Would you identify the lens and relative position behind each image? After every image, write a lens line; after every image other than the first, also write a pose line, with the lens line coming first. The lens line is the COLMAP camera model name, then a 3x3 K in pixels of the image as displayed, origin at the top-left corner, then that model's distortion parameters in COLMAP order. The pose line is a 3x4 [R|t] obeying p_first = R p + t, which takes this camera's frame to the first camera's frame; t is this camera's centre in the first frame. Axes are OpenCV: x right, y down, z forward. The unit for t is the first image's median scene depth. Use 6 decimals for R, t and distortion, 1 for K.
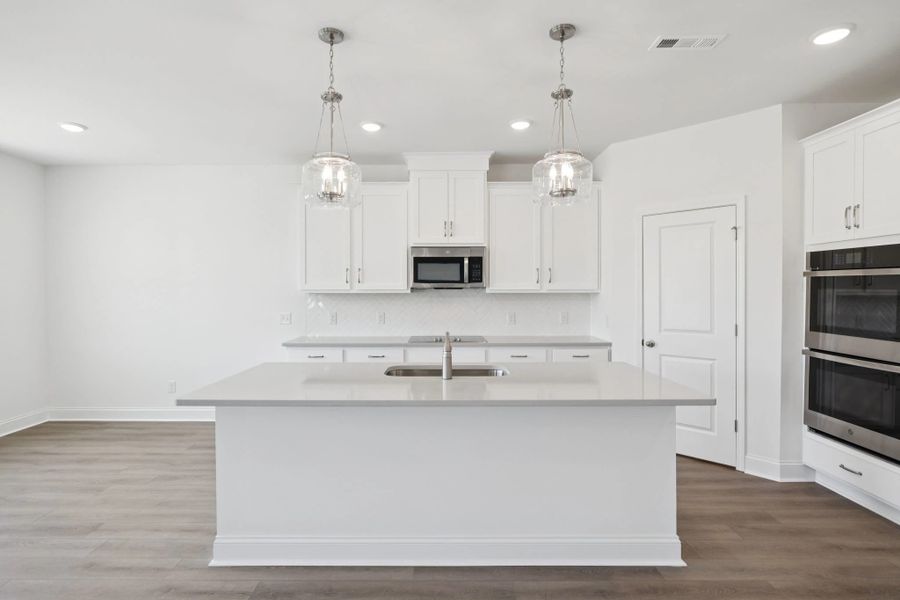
lens RADIAL K [[445.3, 0, 448.1], [0, 445.3, 292.8], [0, 0, 1]] dist [-0.011383, -0.000018]
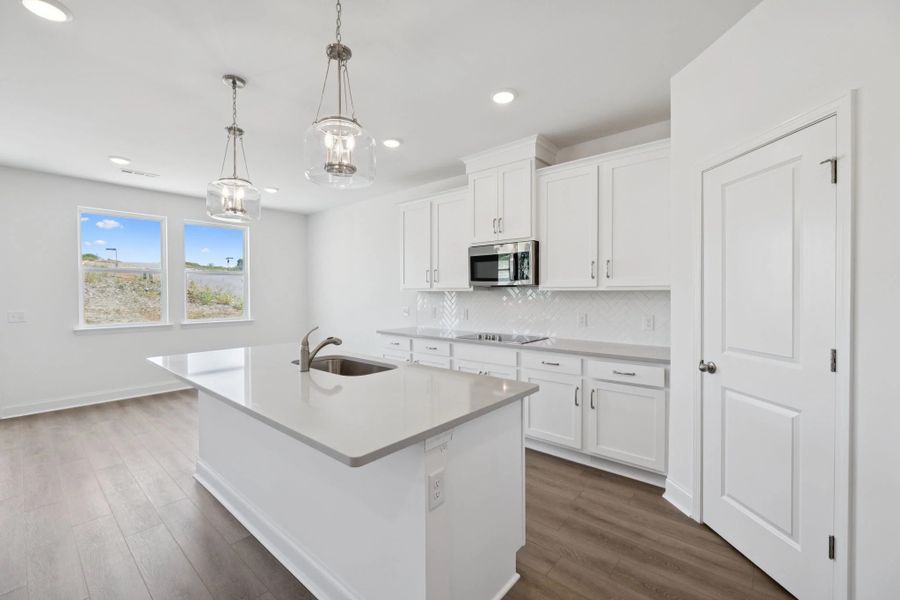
lens RADIAL K [[376.1, 0, 451.4], [0, 376.1, 291.0], [0, 0, 1]] dist [0.000617, 0.000131]
pose [[0.763861, -0.003838, -0.645370, 0.481755], [0.001253, 0.999989, -0.004464, 0.004515], [0.645380, 0.002601, 0.763857, 0.313729]]
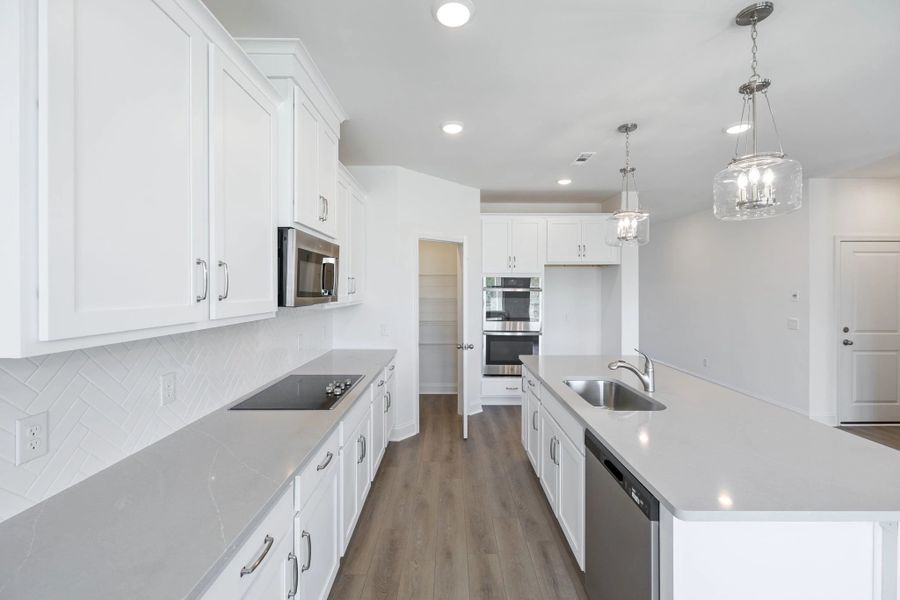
lens RADIAL K [[376.1, 0, 451.4], [0, 376.1, 291.0], [0, 0, 1]] dist [0.000617, 0.000131]
pose [[-0.003767, -0.004875, 0.999981, -0.528136], [0.007888, 0.999957, 0.004904, -0.033227], [-0.999962, 0.007907, -0.003728, 0.854183]]
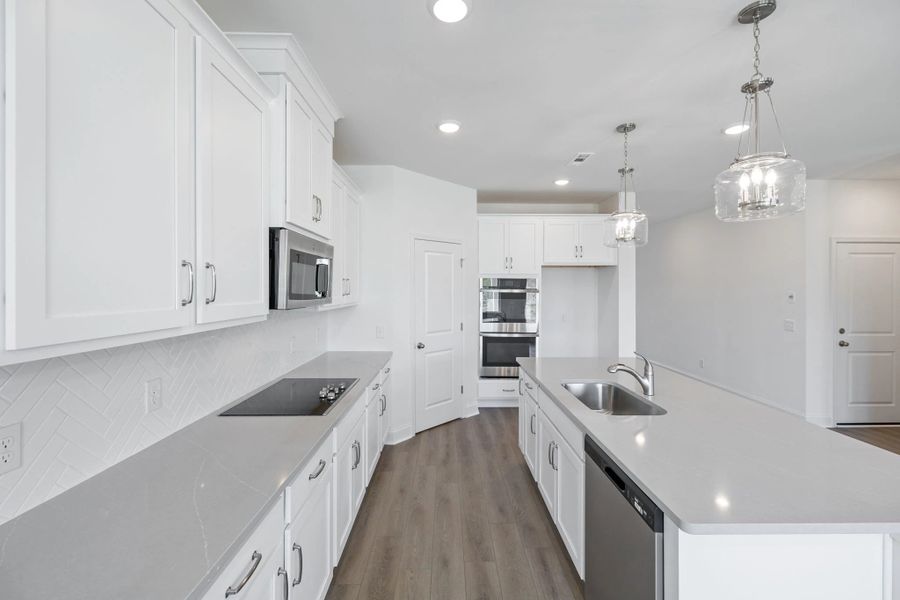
lens RADIAL K [[376.1, 0, 451.4], [0, 376.1, 291.0], [0, 0, 1]] dist [0.000617, 0.000131]
pose [[-0.014362, -0.003758, 0.999890, -0.517707], [0.007368, 0.999965, 0.003864, -0.035271], [-0.999870, 0.007422, -0.014334, 0.854966]]
